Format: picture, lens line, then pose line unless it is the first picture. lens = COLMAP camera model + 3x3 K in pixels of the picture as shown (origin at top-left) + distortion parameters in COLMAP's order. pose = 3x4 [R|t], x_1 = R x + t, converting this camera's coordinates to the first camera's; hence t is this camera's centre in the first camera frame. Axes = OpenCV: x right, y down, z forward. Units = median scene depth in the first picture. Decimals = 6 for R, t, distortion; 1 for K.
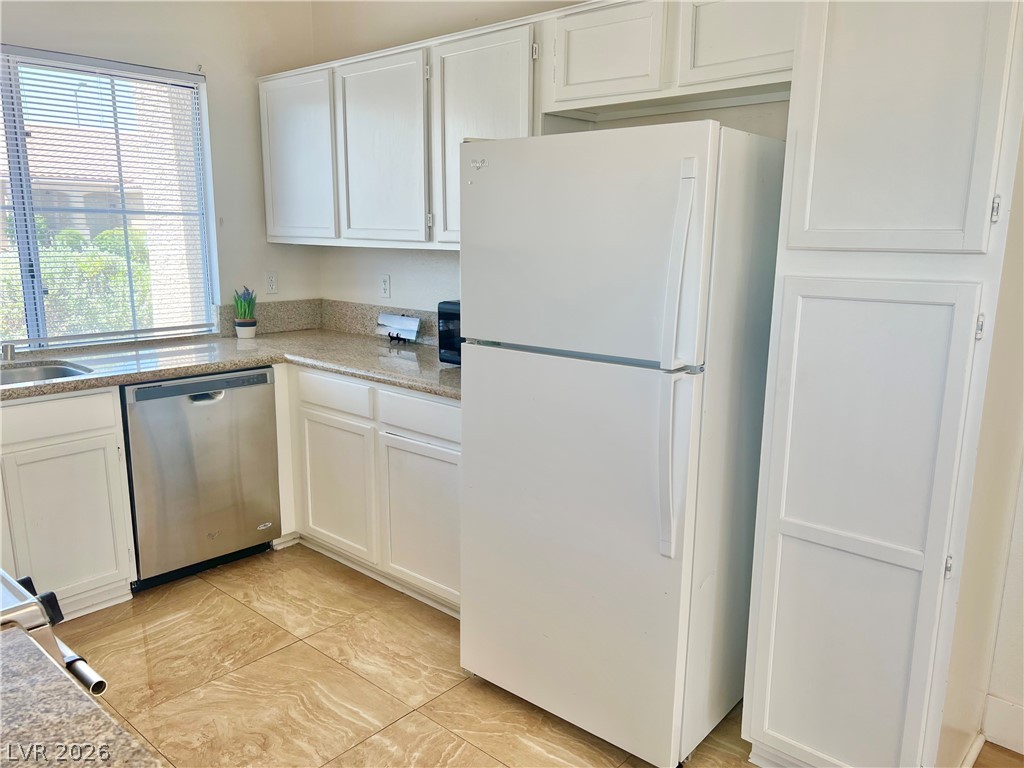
lens RADIAL K [[778.4, 0, 507.7], [0, 778.4, 383.6], [0, 0, 1]] dist [0.072329, -0.081178]
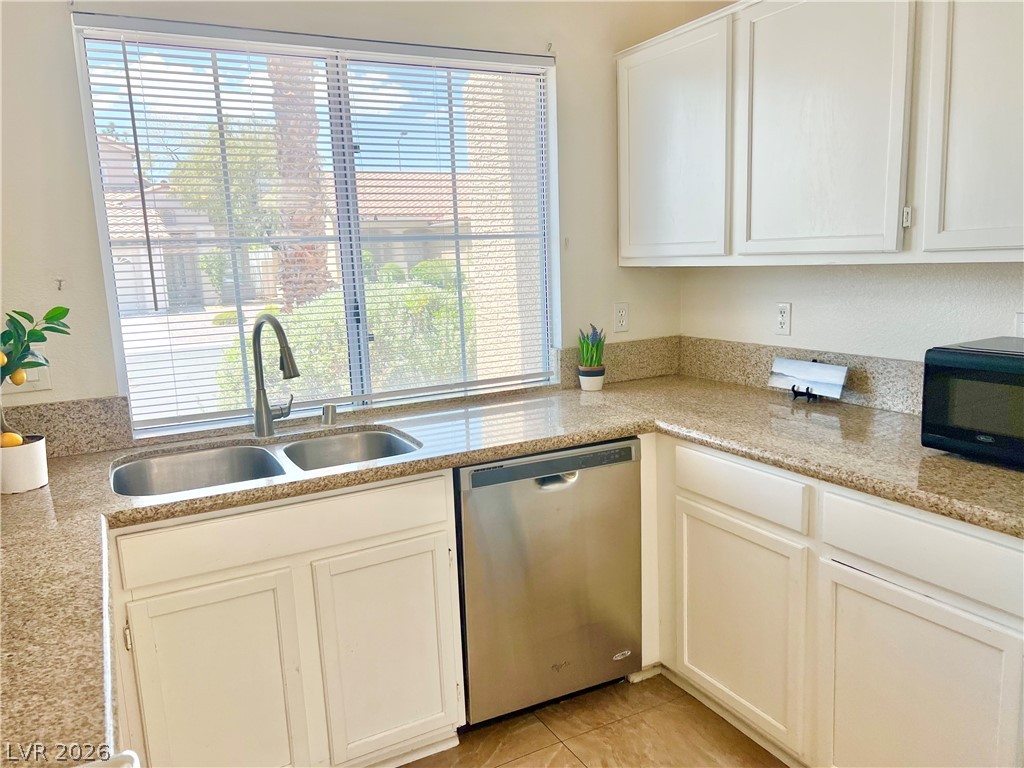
lens RADIAL K [[748.1, 0, 490.4], [0, 748.1, 374.2], [0, 0, 1]] dist [0.133322, -0.187953]
pose [[0.932369, 0.010233, -0.361364, -0.168417], [-0.021280, 0.999420, -0.026604, -0.055302], [0.360882, 0.032494, 0.932045, 0.287639]]
